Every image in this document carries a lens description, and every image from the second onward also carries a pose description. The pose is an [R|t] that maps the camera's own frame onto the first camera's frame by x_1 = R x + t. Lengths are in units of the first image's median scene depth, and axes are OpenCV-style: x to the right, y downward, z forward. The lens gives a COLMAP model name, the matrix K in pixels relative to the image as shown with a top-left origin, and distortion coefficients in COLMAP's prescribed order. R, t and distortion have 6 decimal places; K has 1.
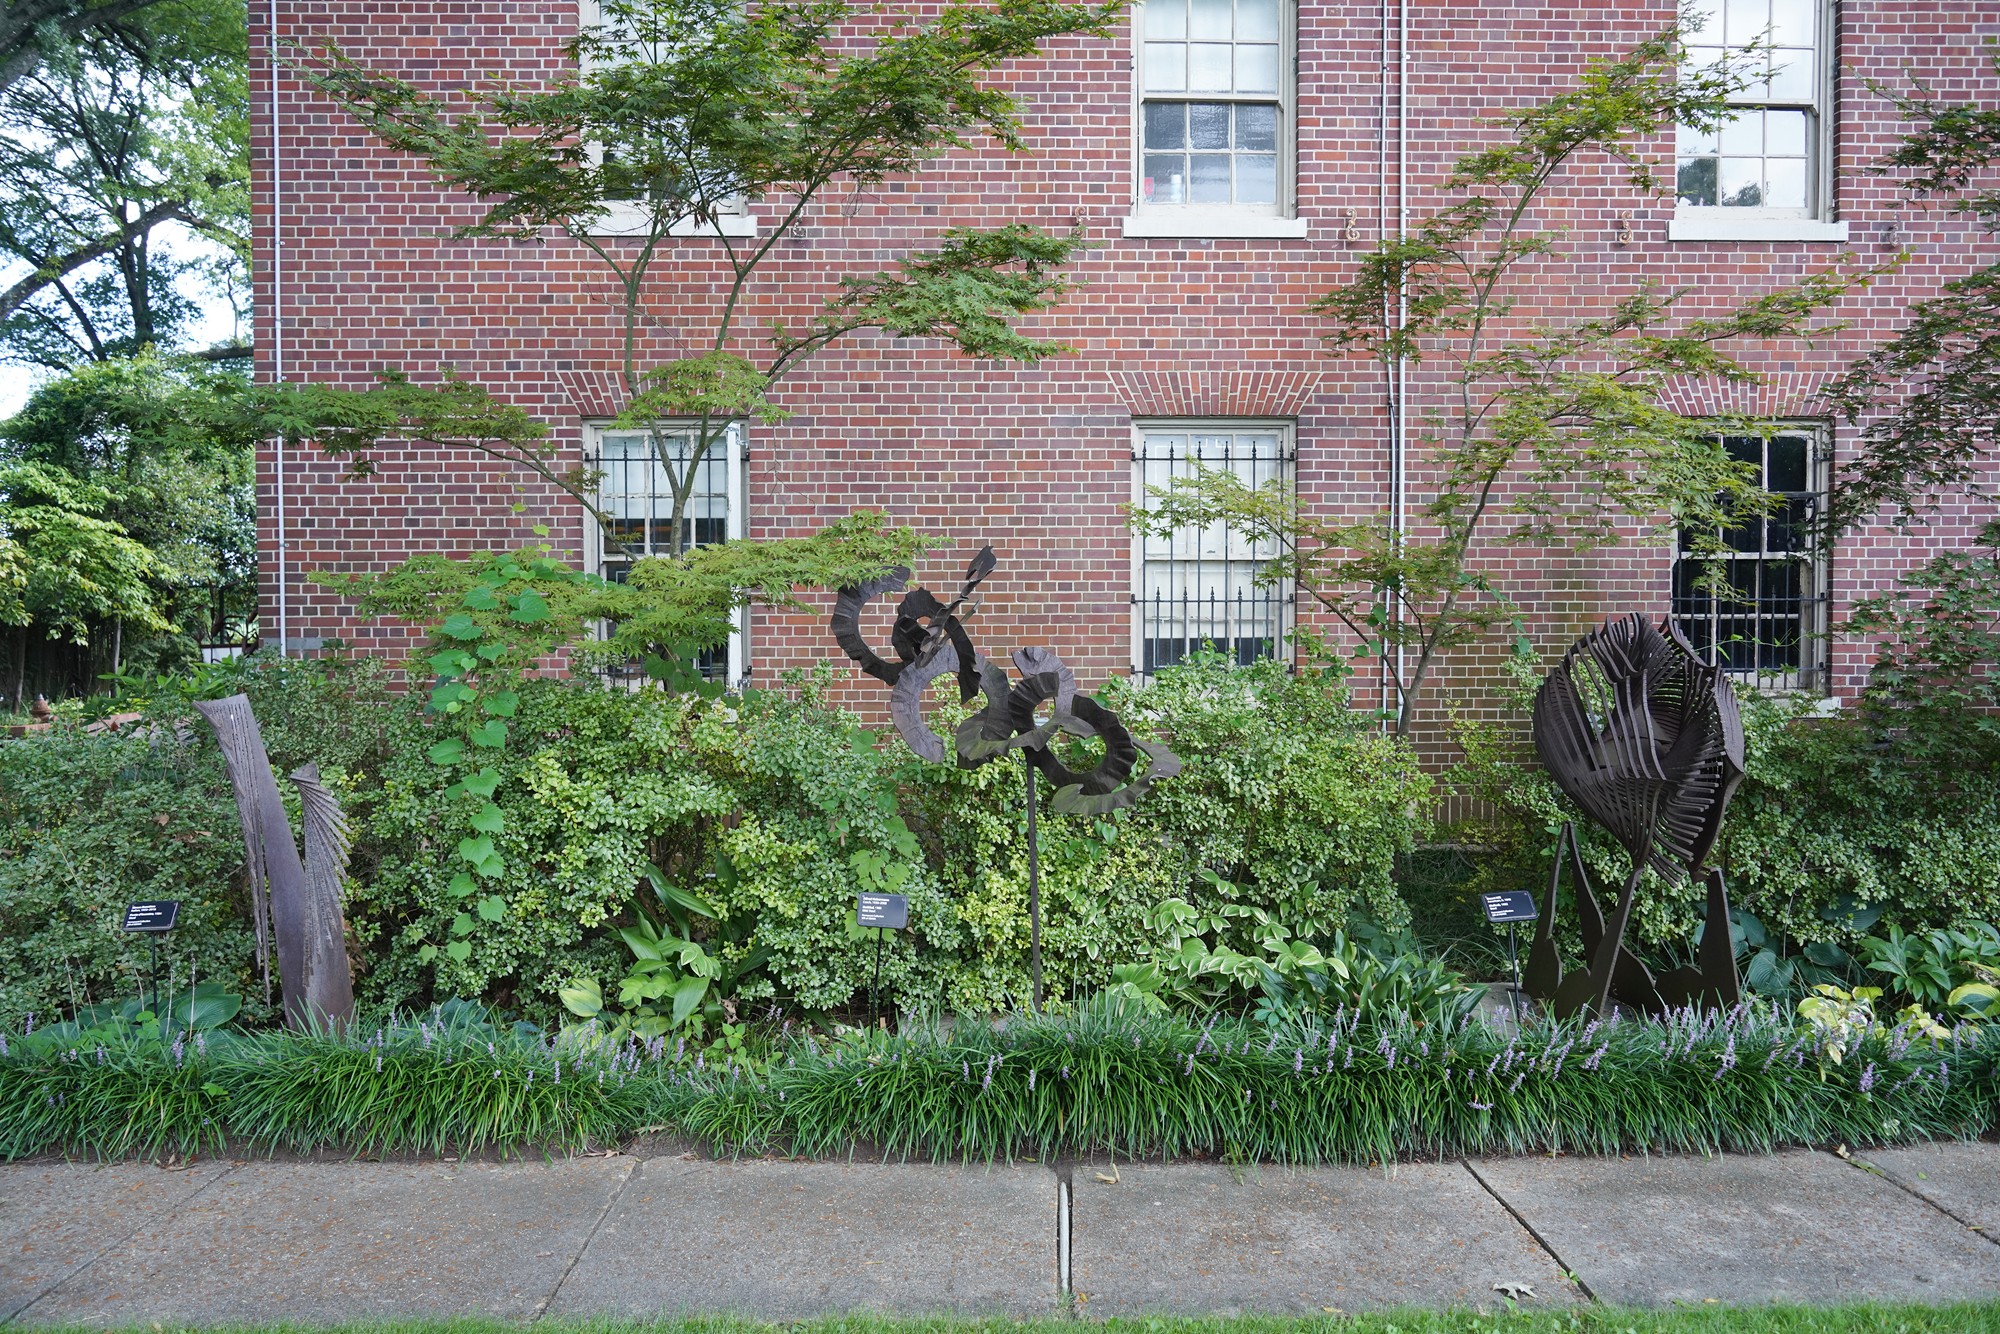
lens RADIAL K [[1699.7, 0, 912.0], [0, 1699.7, 668.6], [0, 0, 1]] dist [-0.002540, -0.005811]
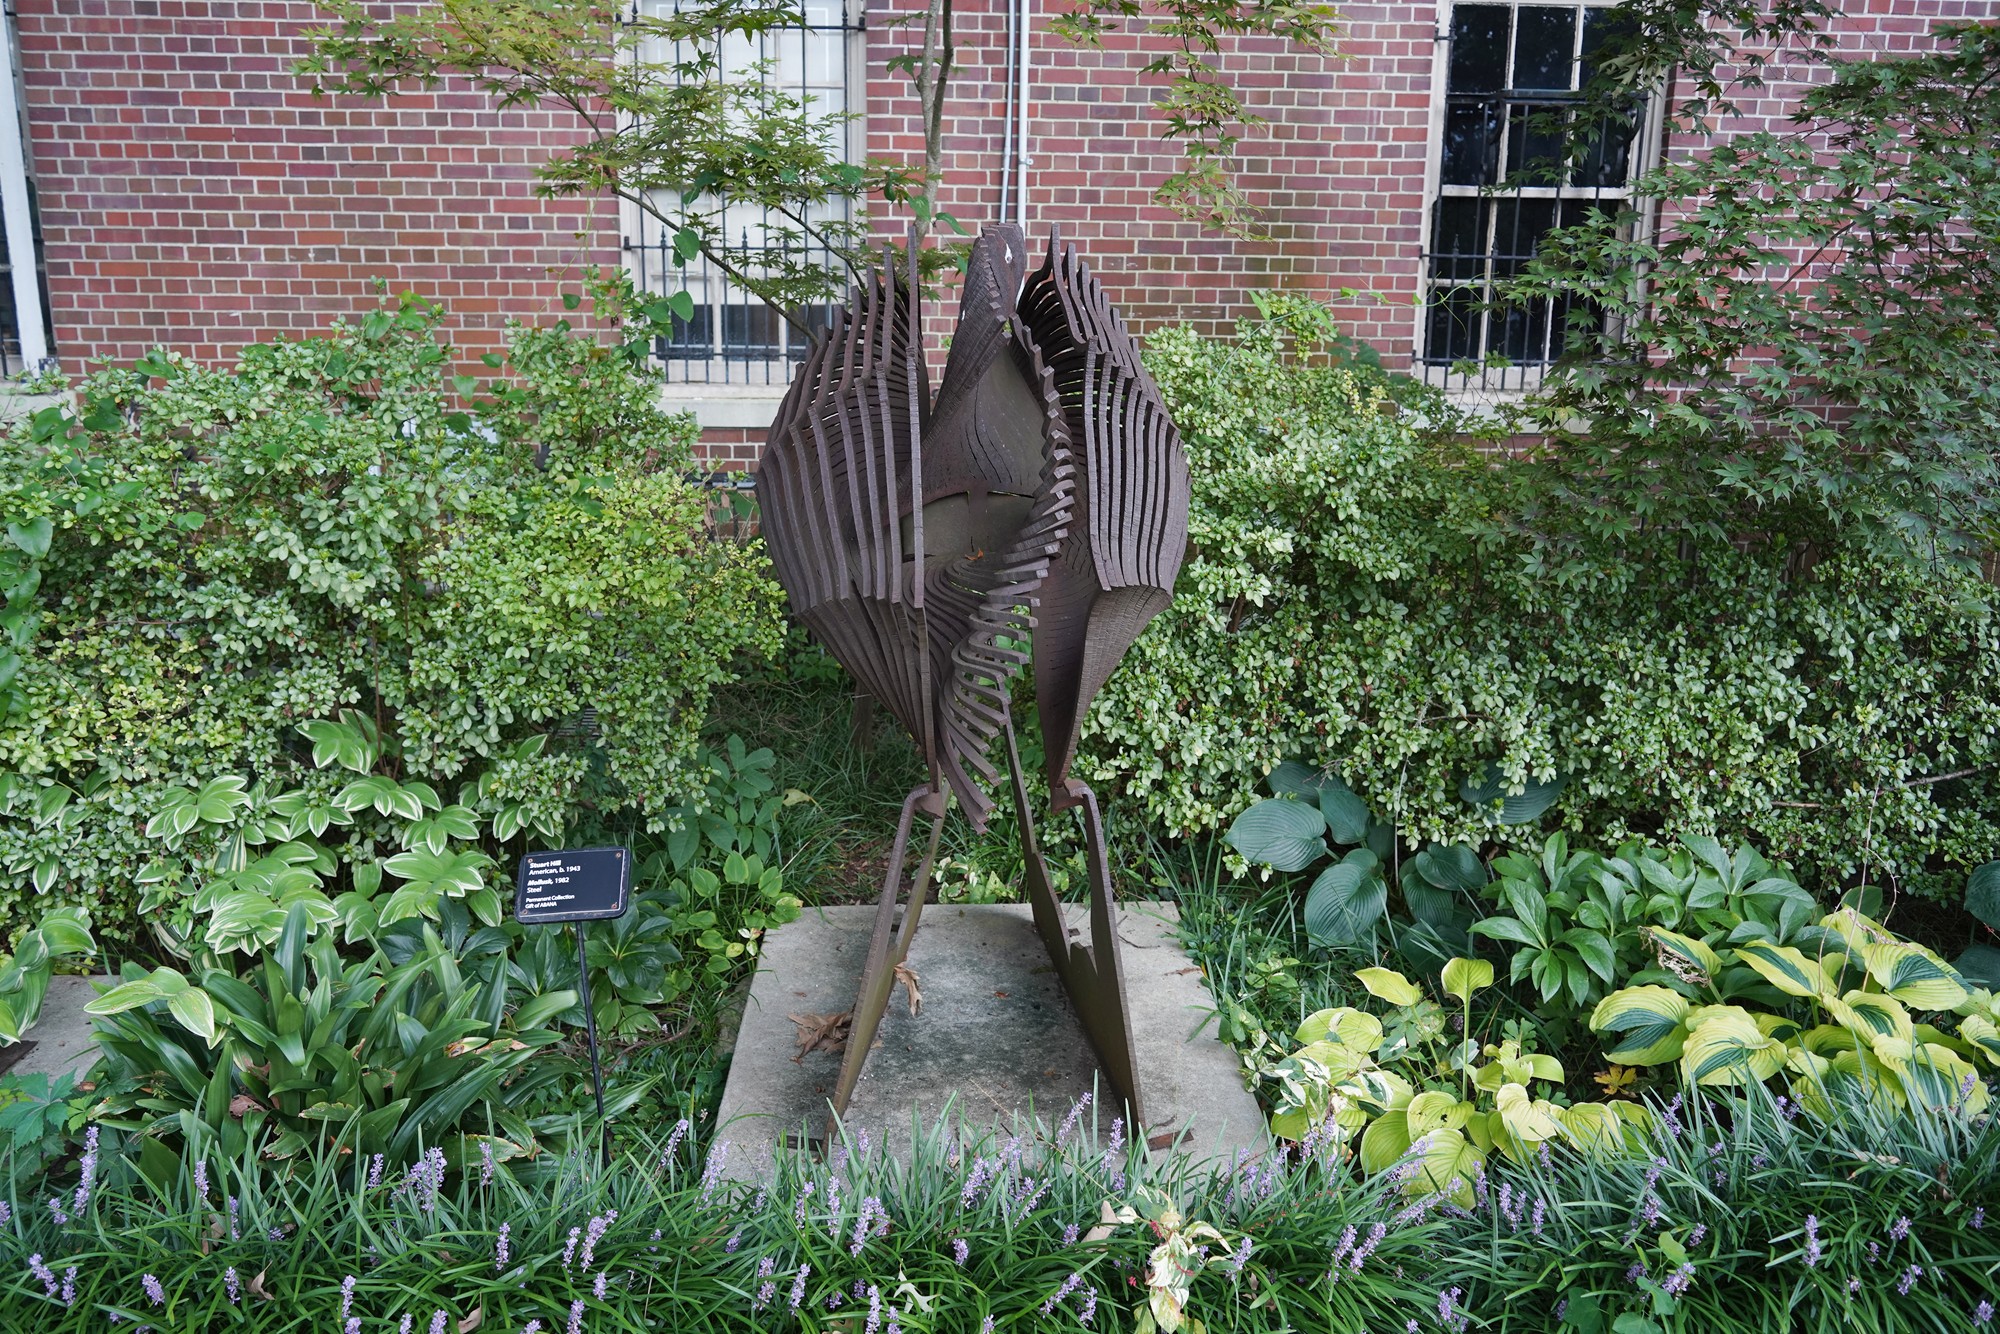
lens RADIAL K [[1570.7, 0, 1000.0], [0, 1570.7, 667.0], [0, 0, 1]] dist [-0.012531, 0.008659]
pose [[0.999742, 0.008687, 0.020967, 0.270781], [-0.012599, 0.980847, 0.194371, 0.001007], [-0.018877, -0.194585, 0.980704, 0.359522]]
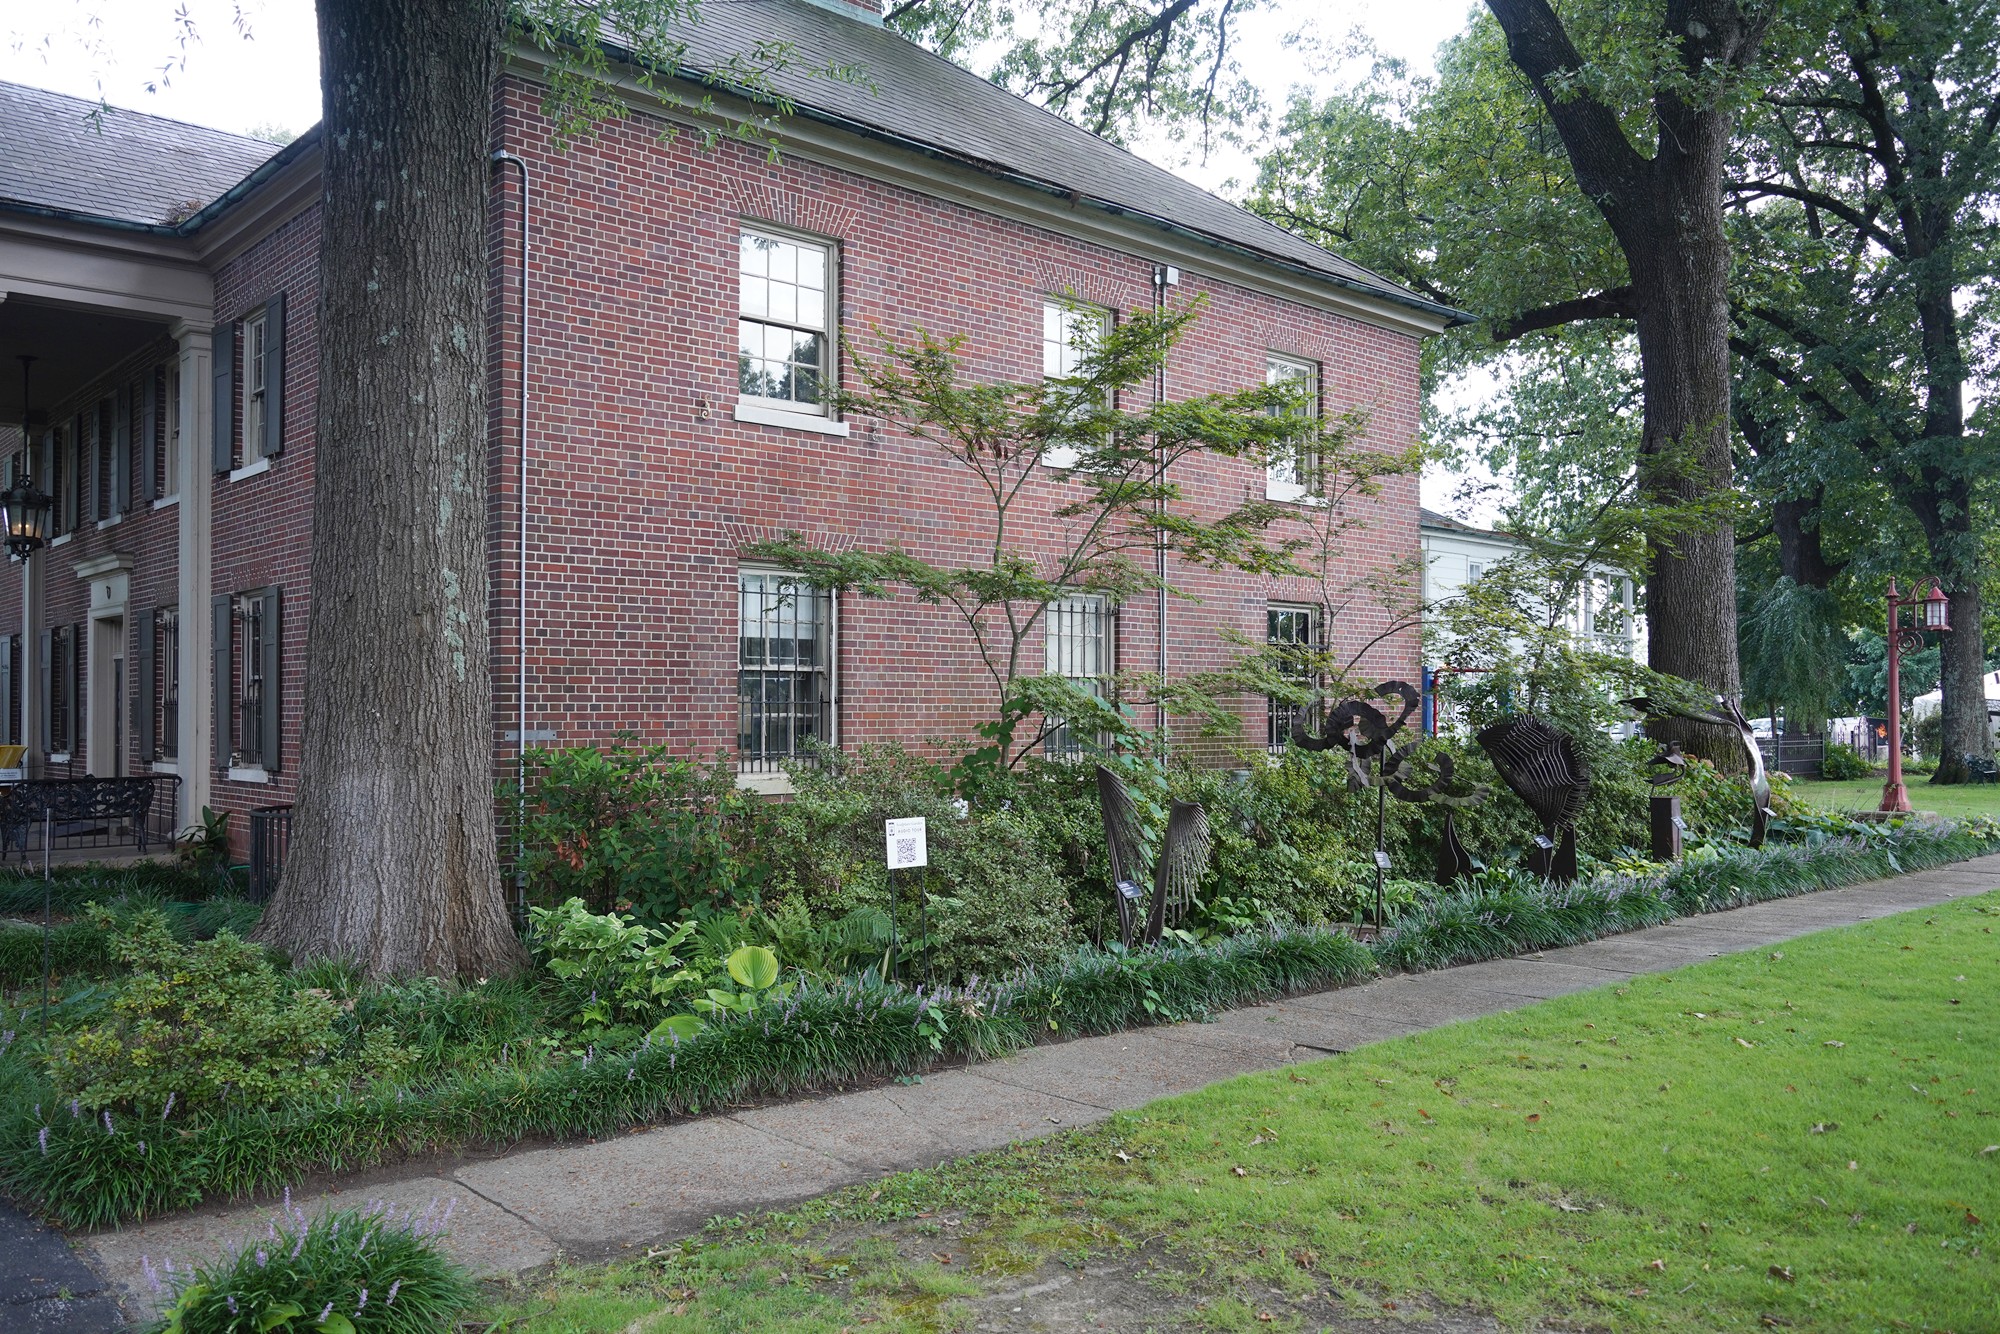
lens RADIAL K [[1570.7, 0, 1000.0], [0, 1570.7, 667.0], [0, 0, 1]] dist [-0.012531, 0.008659]
pose [[0.749242, 0.022172, 0.661925, -0.836985], [0.018336, 0.998362, -0.054195, 0.002826], [-0.662043, 0.052742, 0.747608, -0.022596]]
